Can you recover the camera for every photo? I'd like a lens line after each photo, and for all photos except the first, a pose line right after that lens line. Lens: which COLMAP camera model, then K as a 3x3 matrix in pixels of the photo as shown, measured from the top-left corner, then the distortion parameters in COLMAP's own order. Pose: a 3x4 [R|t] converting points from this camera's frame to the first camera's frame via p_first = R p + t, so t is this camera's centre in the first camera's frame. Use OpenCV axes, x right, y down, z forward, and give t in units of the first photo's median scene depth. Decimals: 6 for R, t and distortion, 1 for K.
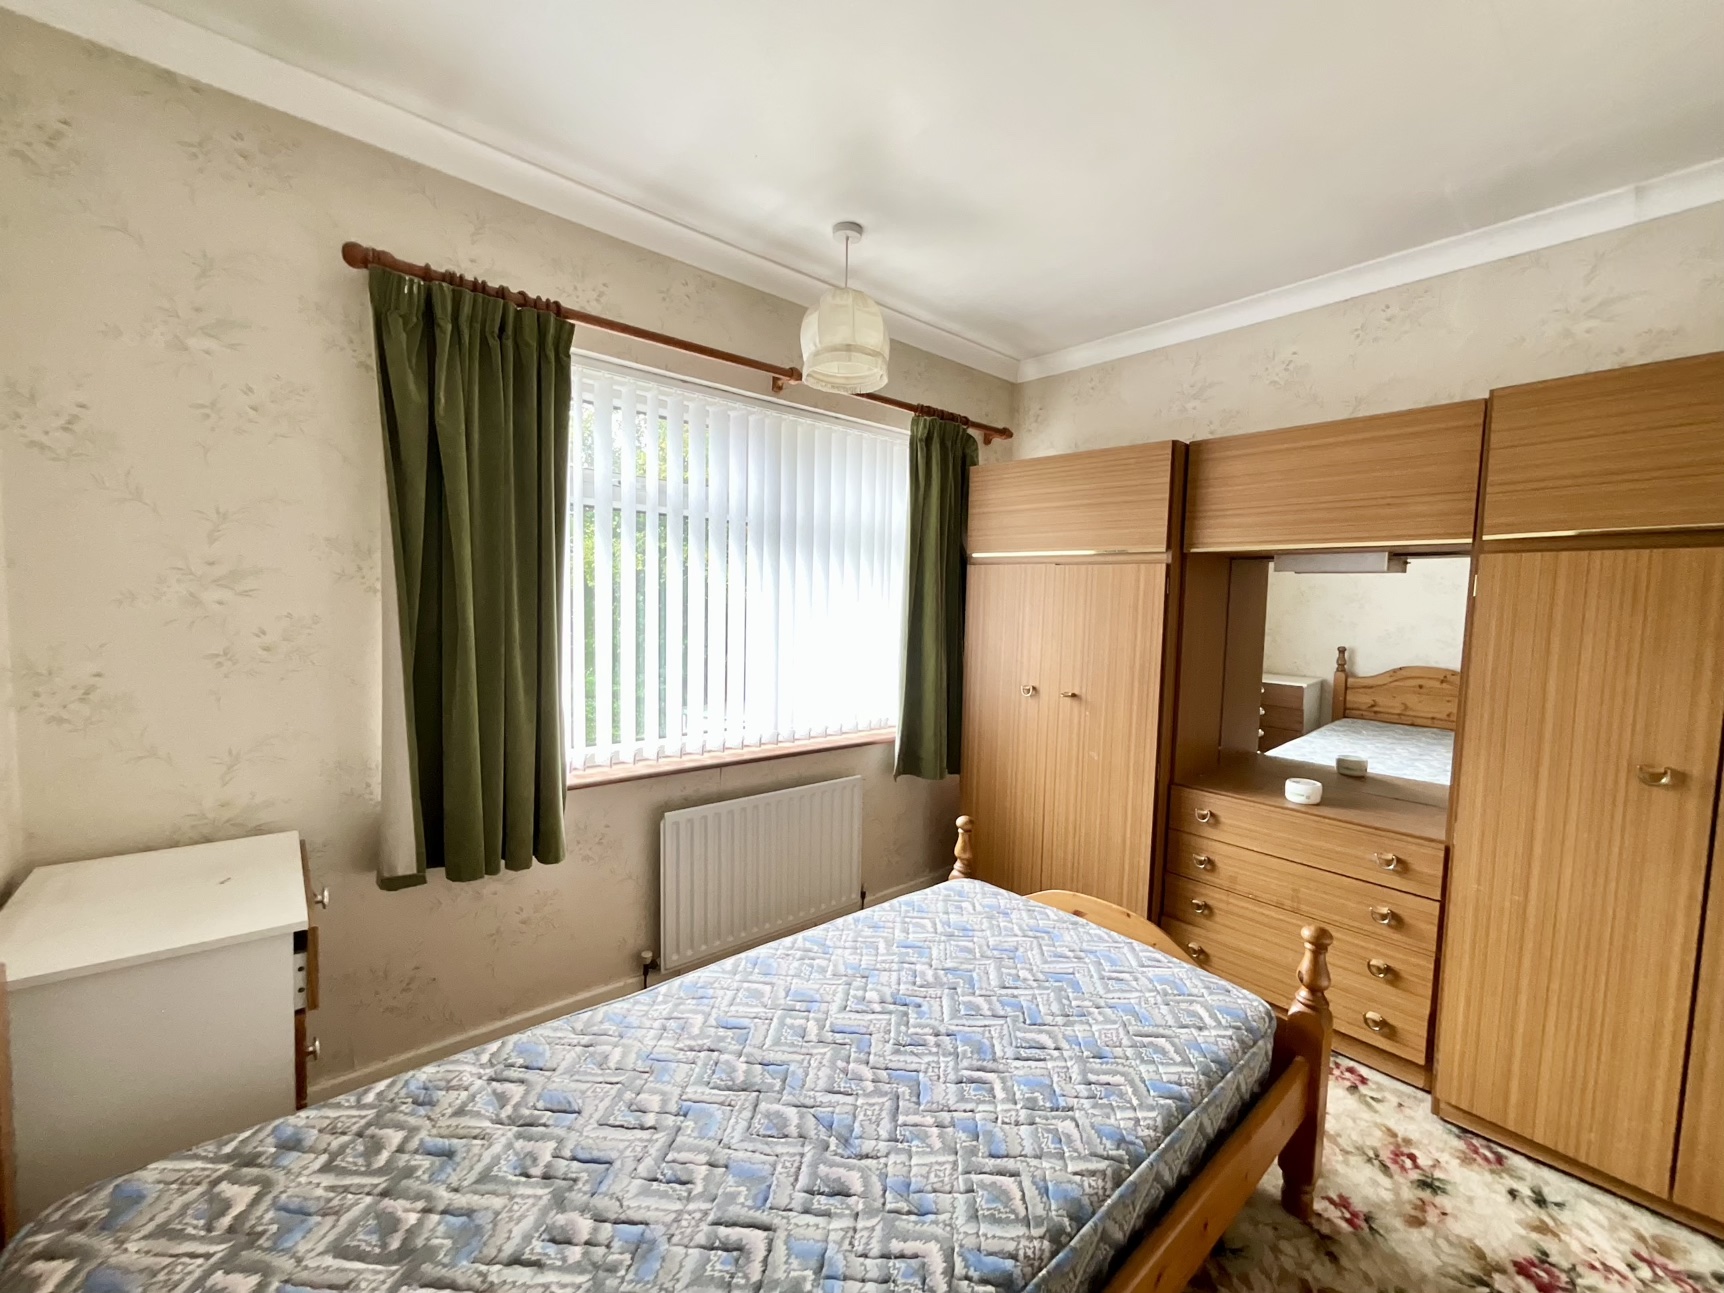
lens RADIAL K [[698.0, 0, 859.1], [0, 698.0, 641.5], [0, 0, 1]] dist [-0.003742, 0.000644]
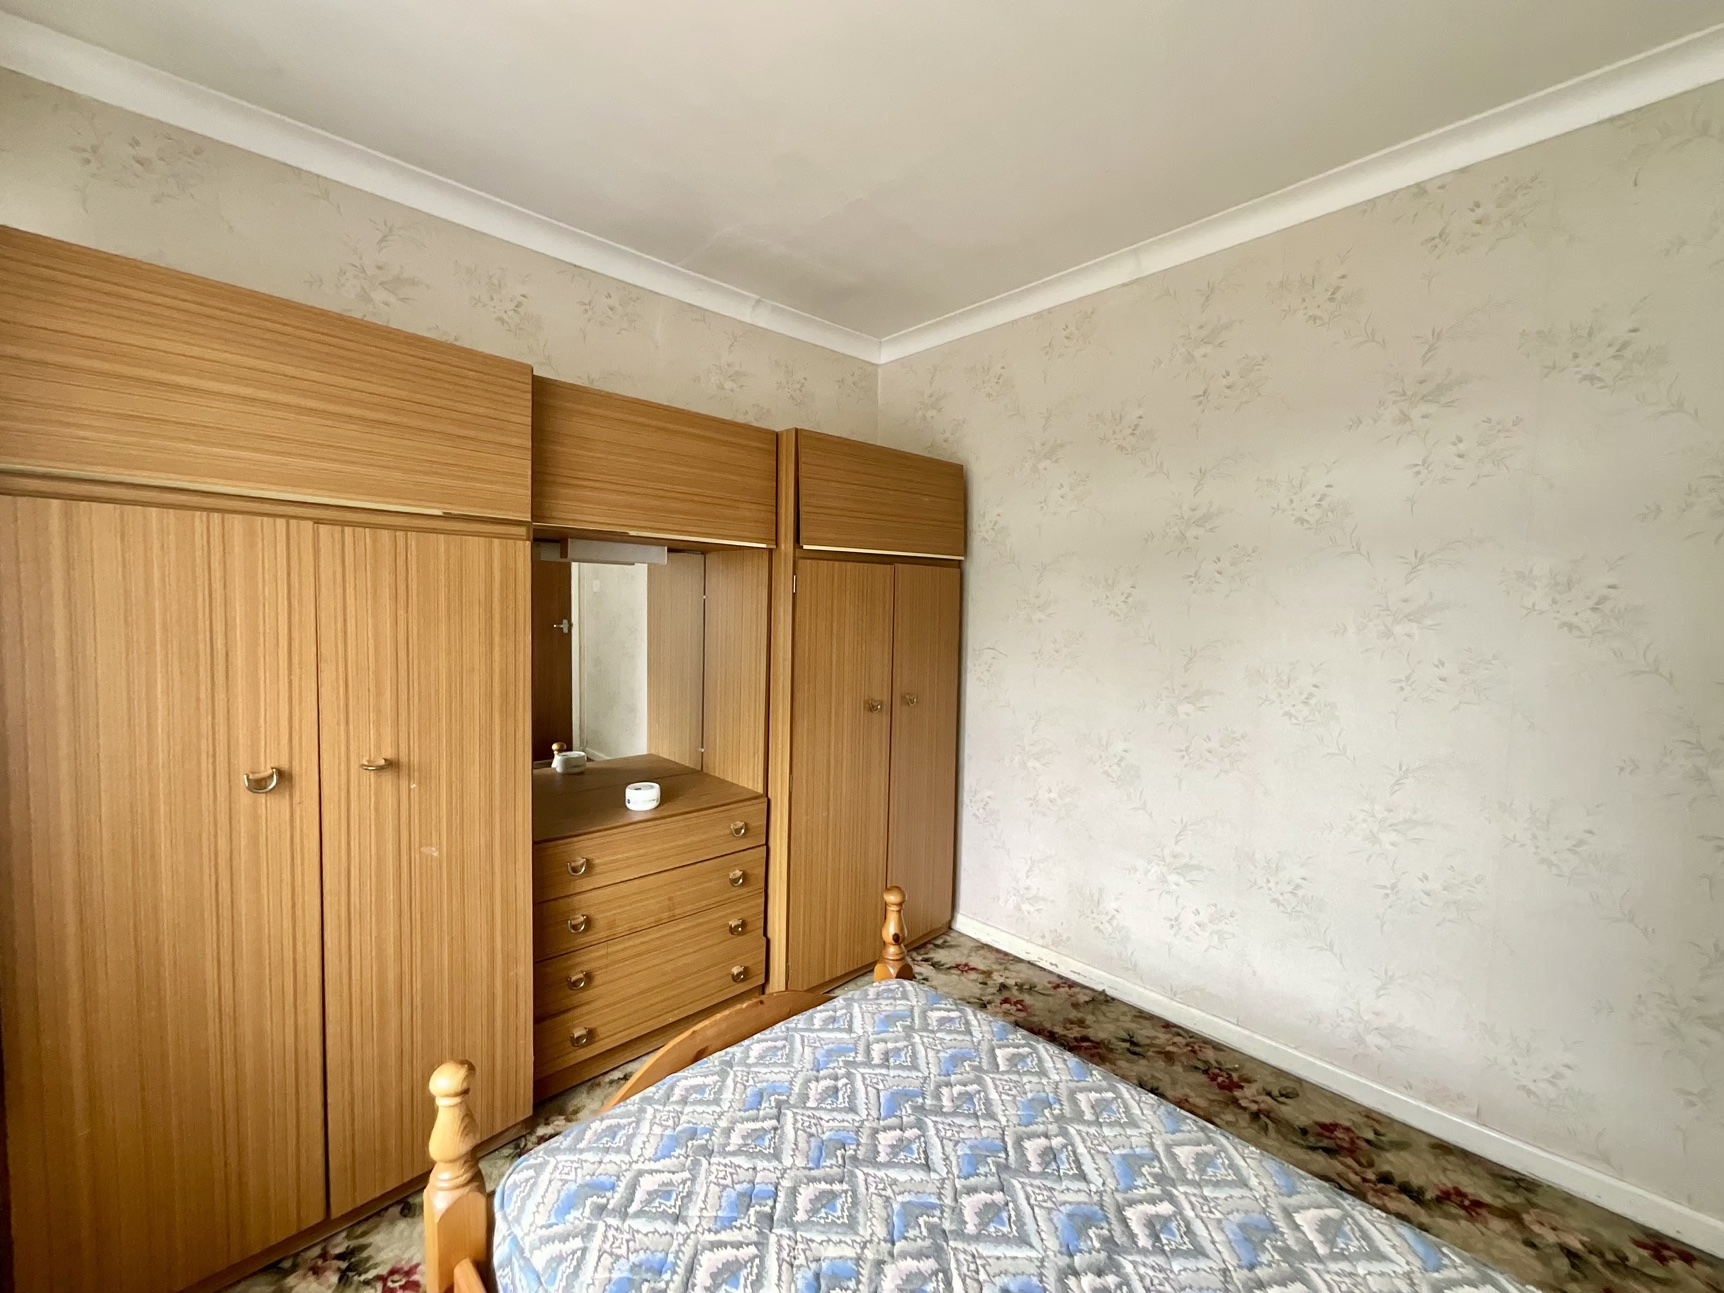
lens RADIAL K [[698.0, 0, 857.8], [0, 698.0, 654.6], [0, 0, 1]] dist [-0.003742, 0.000644]
pose [[-0.035297, -0.091637, 0.995167, -0.300997], [0.045347, 0.994615, 0.093195, -0.052936], [-0.998348, 0.048418, -0.030951, 0.749259]]
